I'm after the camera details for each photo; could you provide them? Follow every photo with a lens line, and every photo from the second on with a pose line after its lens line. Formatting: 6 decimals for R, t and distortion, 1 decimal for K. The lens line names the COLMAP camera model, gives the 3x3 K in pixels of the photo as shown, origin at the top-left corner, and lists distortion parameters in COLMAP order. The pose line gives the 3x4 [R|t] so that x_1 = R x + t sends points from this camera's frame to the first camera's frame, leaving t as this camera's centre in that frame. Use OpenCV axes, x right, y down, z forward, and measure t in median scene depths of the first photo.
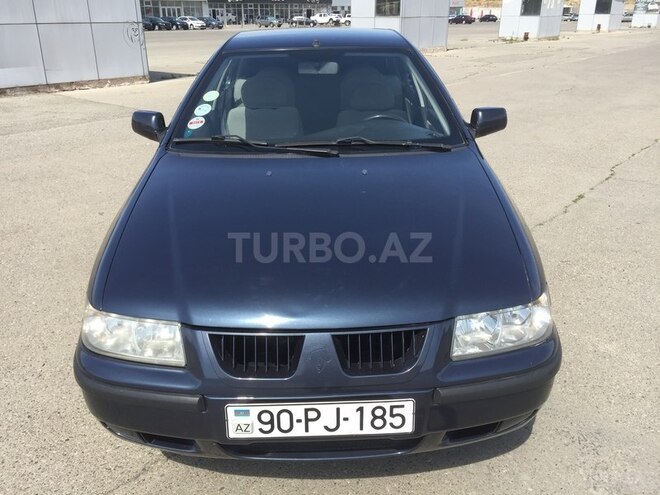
lens RADIAL K [[566.5, 0, 327.7], [0, 566.5, 247.3], [0, 0, 1]] dist [0.032946, -0.036967]
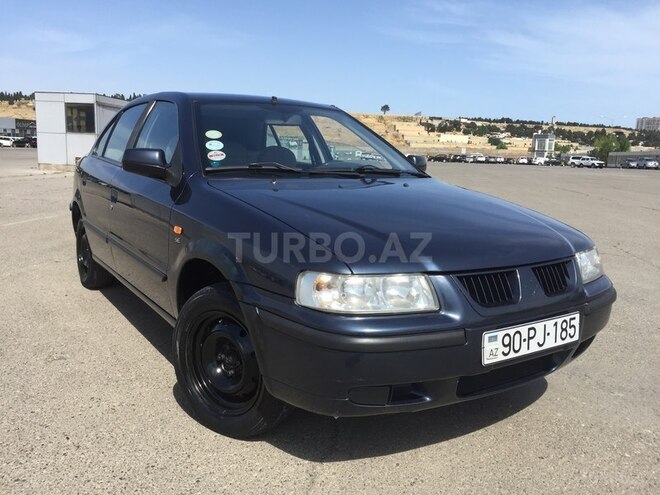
lens RADIAL K [[566.5, 0, 330.4], [0, 566.5, 249.4], [0, 0, 1]] dist [0.032946, -0.036967]
pose [[0.854199, -0.061795, 0.516261, -1.021697], [0.164034, 0.974234, -0.154795, 0.234539], [-0.493393, 0.216910, 0.842326, 0.131392]]
